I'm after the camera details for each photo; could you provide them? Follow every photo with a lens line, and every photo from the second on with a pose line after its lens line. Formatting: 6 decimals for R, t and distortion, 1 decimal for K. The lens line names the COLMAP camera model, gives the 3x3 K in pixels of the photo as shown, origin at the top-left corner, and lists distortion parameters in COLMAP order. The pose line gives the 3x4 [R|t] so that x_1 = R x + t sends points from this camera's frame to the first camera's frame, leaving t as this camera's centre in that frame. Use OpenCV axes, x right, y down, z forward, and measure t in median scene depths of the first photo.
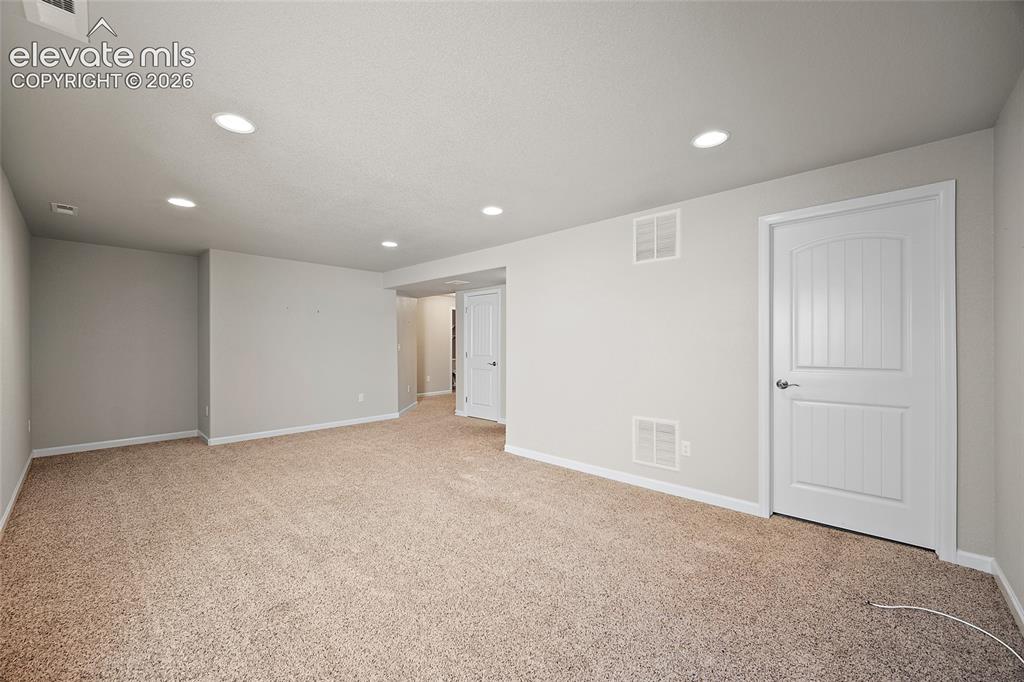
lens RADIAL K [[404.4, 0, 512.5], [0, 404.4, 340.9], [0, 0, 1]] dist [-0.004423, -0.000021]
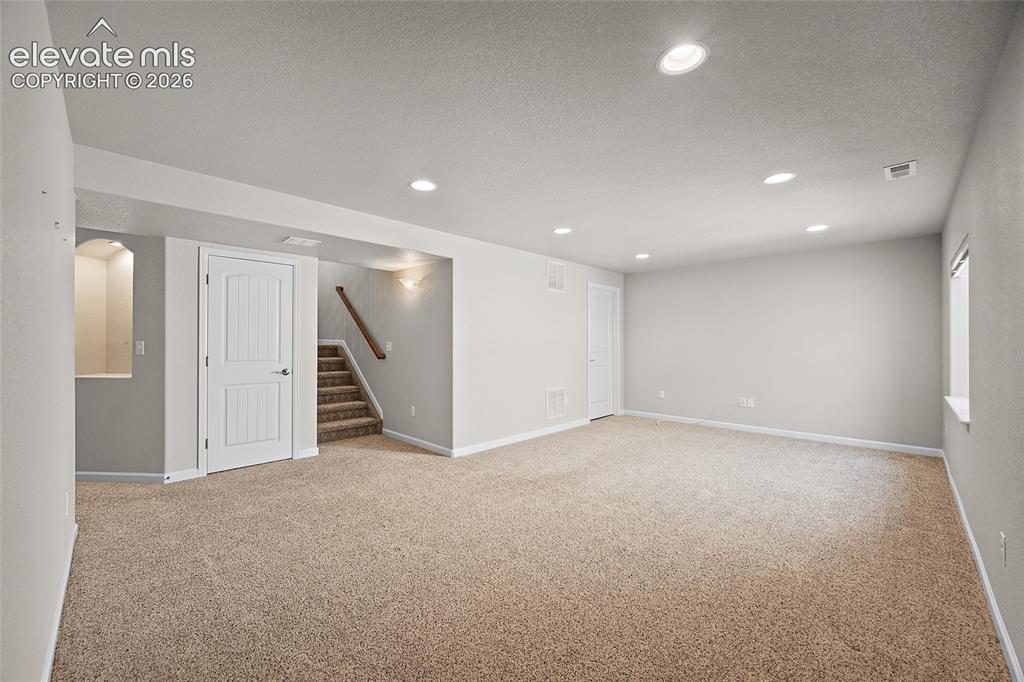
lens RADIAL K [[404.4, 0, 512.5], [0, 404.4, 344.7], [0, 0, 1]] dist [-0.004423, -0.000021]
pose [[0.025307, 0.003705, 0.999673, -1.288371], [-0.002867, 0.999989, -0.003634, 0.025219], [-0.999676, -0.002774, 0.025317, 1.143444]]
